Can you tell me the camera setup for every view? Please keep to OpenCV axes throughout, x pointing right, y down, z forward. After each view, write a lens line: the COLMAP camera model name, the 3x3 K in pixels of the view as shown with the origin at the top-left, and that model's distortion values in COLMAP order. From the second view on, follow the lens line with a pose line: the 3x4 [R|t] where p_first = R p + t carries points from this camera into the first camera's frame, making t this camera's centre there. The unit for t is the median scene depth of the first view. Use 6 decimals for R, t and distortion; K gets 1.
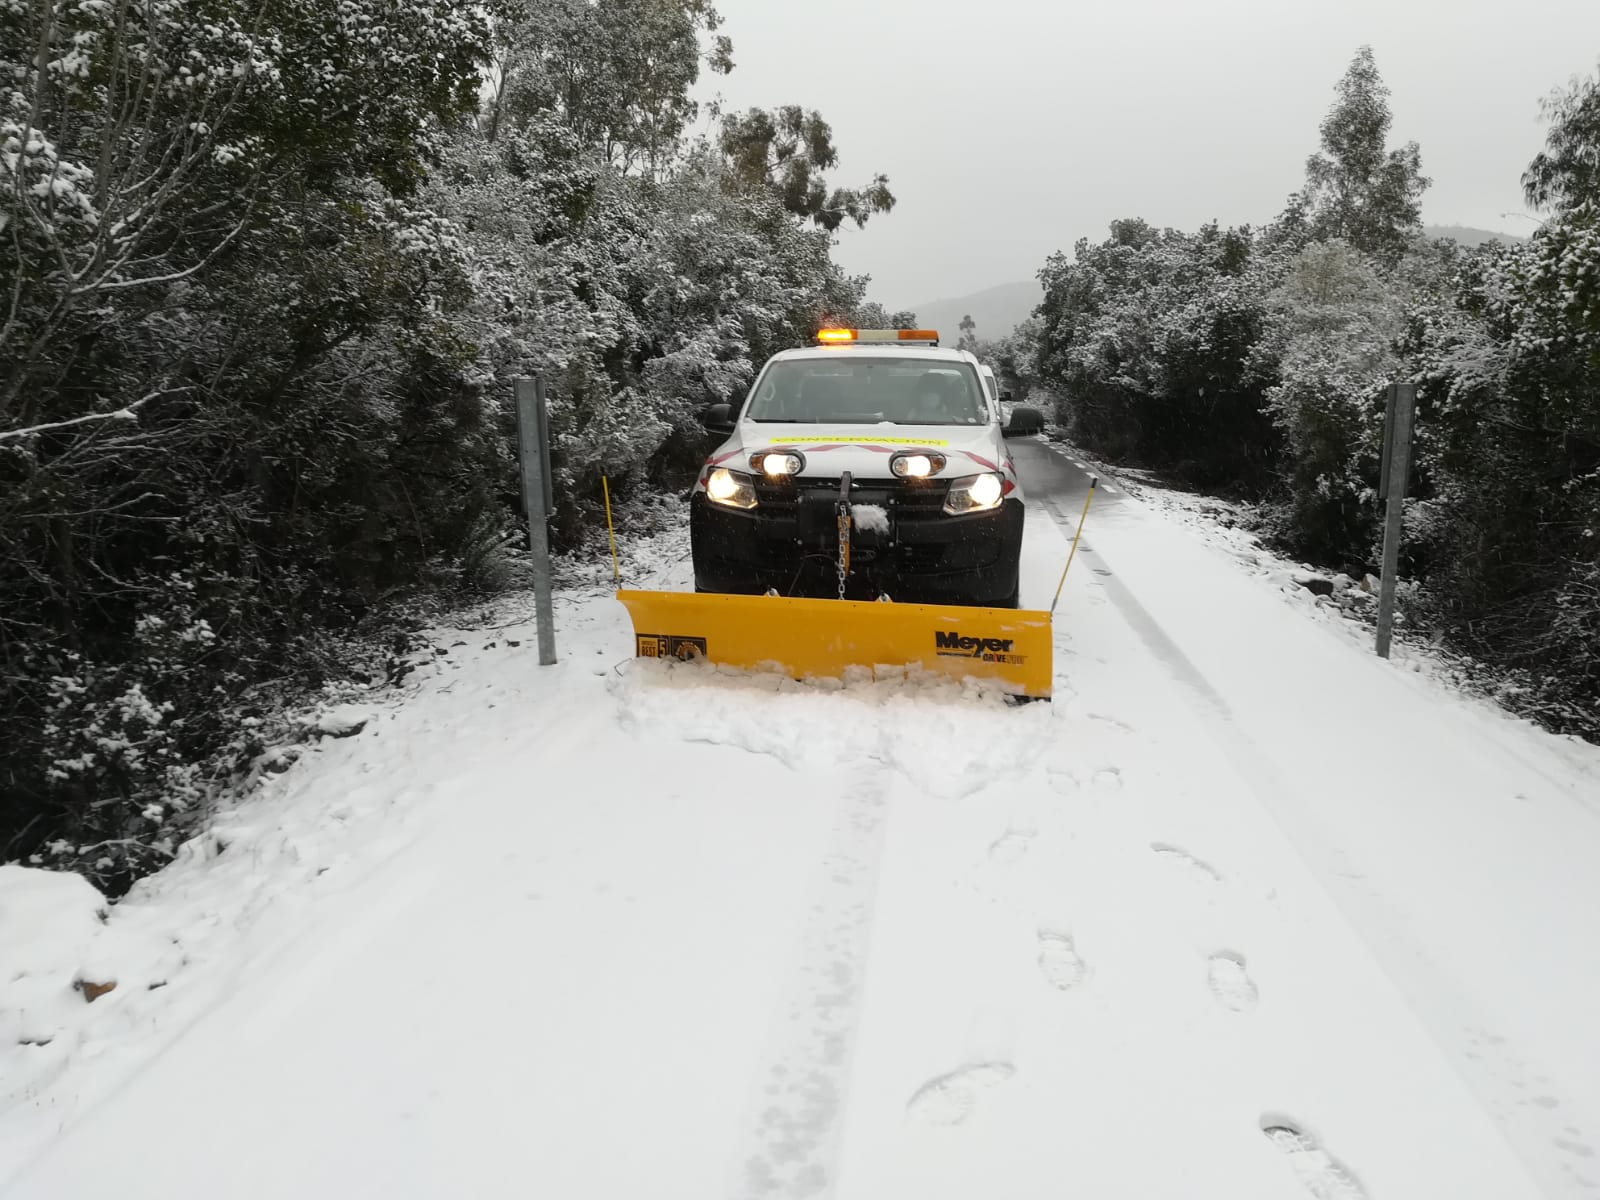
lens RADIAL K [[1279.3, 0, 804.8], [0, 1279.3, 632.5], [0, 0, 1]] dist [0.062774, -0.091398]
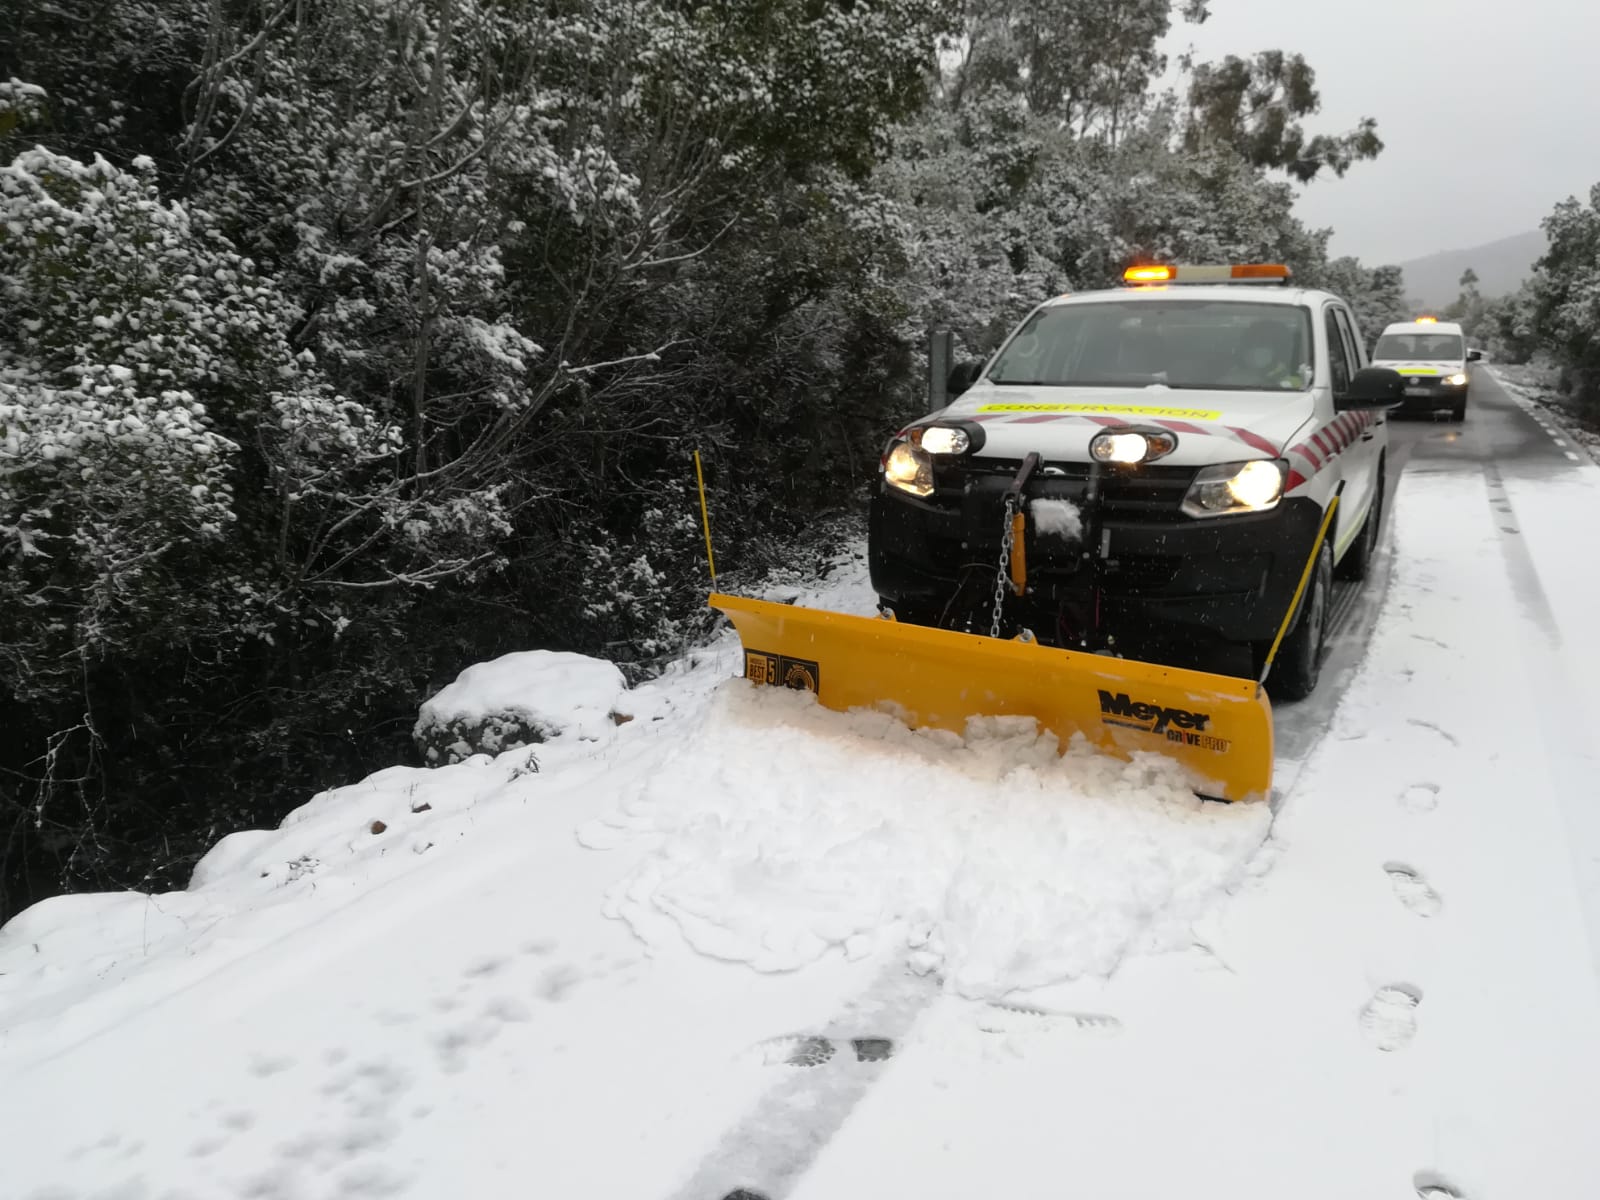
lens RADIAL K [[1279.3, 0, 782.0], [0, 1279.3, 628.4], [0, 0, 1]] dist [0.062774, -0.091398]
pose [[0.937550, 0.078812, -0.338804, 0.061538], [-0.070406, 0.996830, 0.037051, 0.038169], [0.340650, -0.010884, 0.940127, -0.159445]]
